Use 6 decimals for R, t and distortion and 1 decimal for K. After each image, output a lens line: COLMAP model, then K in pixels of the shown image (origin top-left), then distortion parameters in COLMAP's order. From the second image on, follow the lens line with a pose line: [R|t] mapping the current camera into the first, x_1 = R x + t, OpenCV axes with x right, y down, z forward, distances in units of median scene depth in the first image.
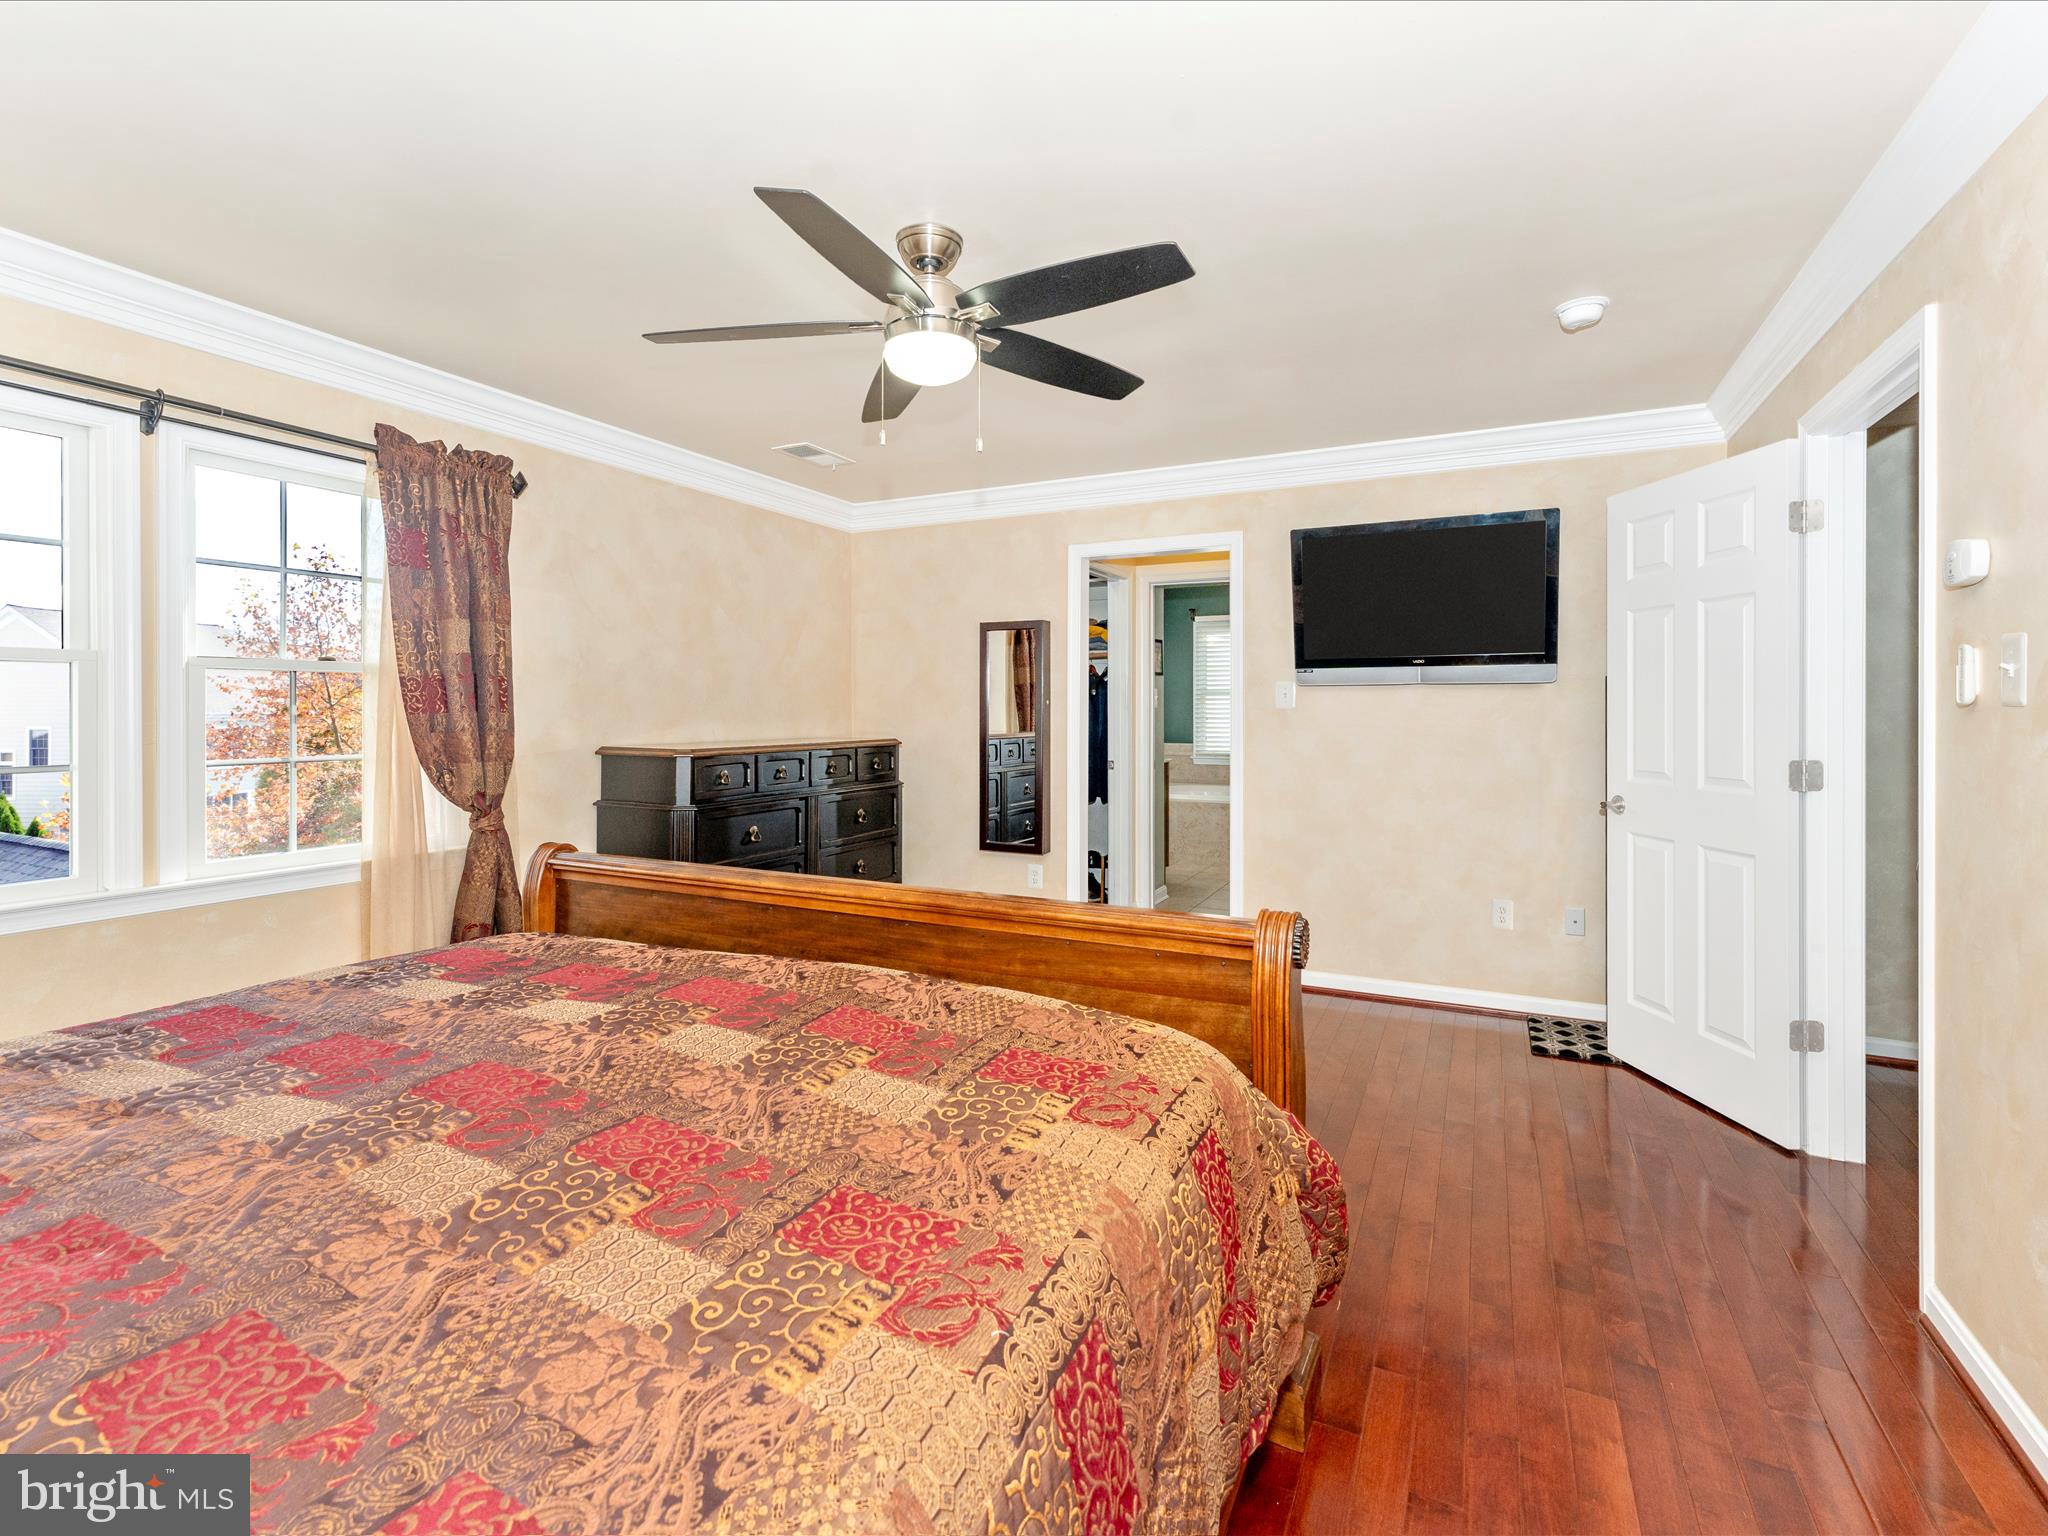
lens RADIAL K [[920.6, 0, 1033.3], [0, 920.6, 752.0], [0, 0, 1]] dist [-0.000690, 0.000003]
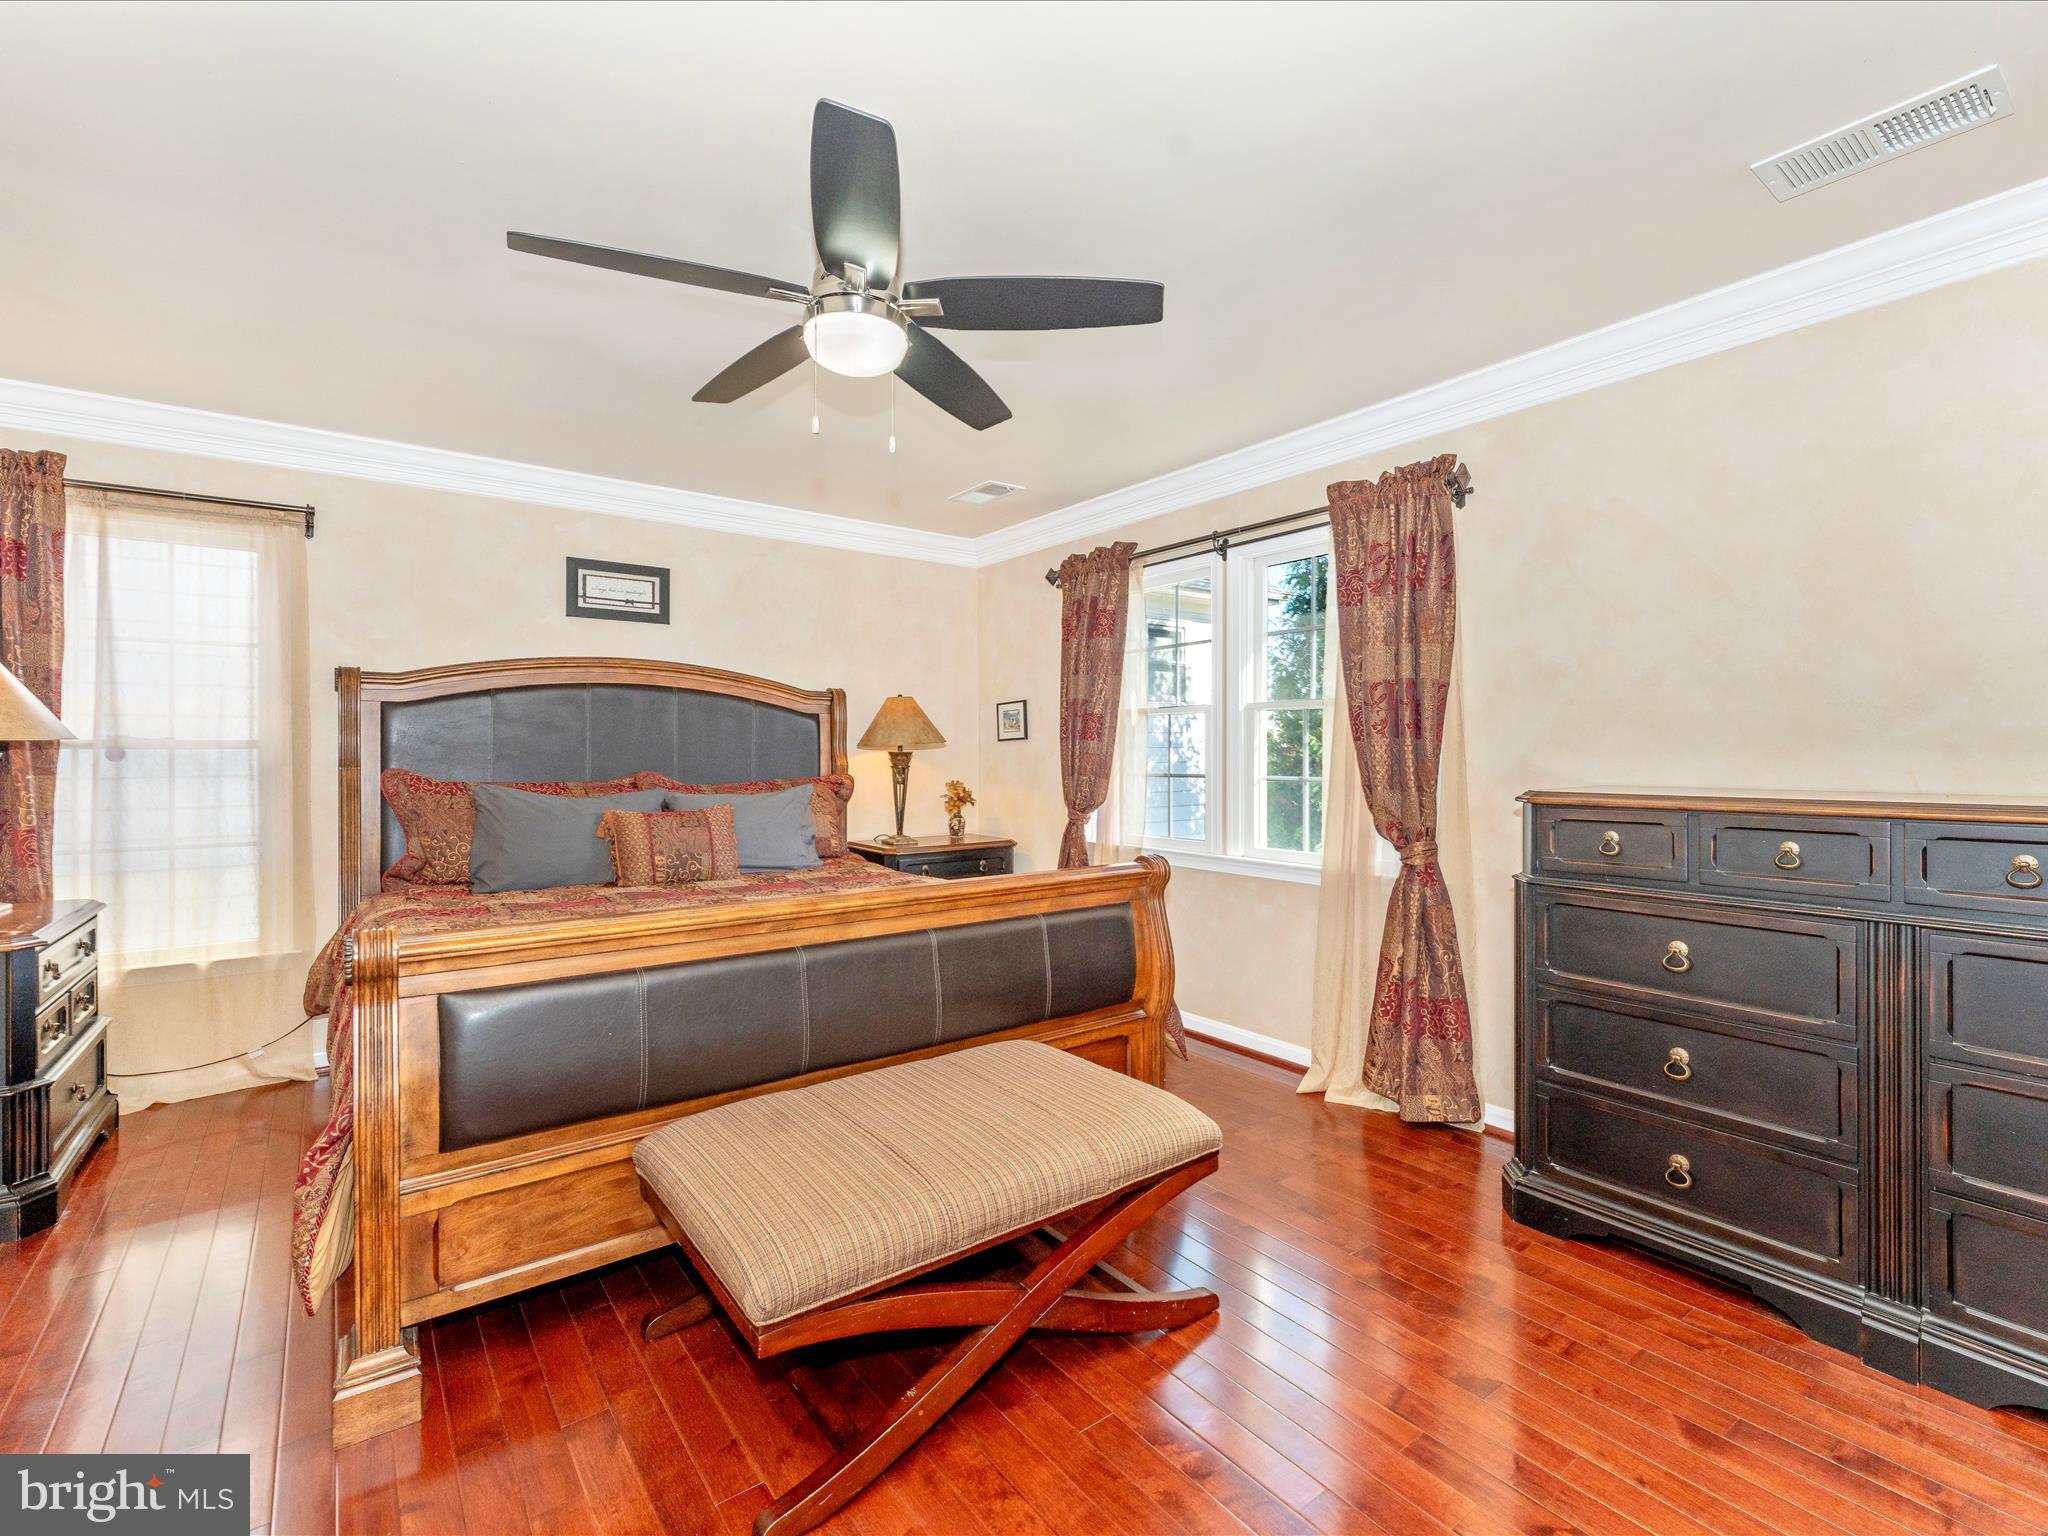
lens RADIAL K [[920.6, 0, 1033.3], [0, 920.6, 752.0], [0, 0, 1]] dist [-0.000690, 0.000003]
pose [[-0.447781, 0.006533, -0.894119, 0.460397], [-0.038952, 0.998881, 0.026806, -0.046315], [0.893294, 0.046831, -0.447026, 1.183899]]
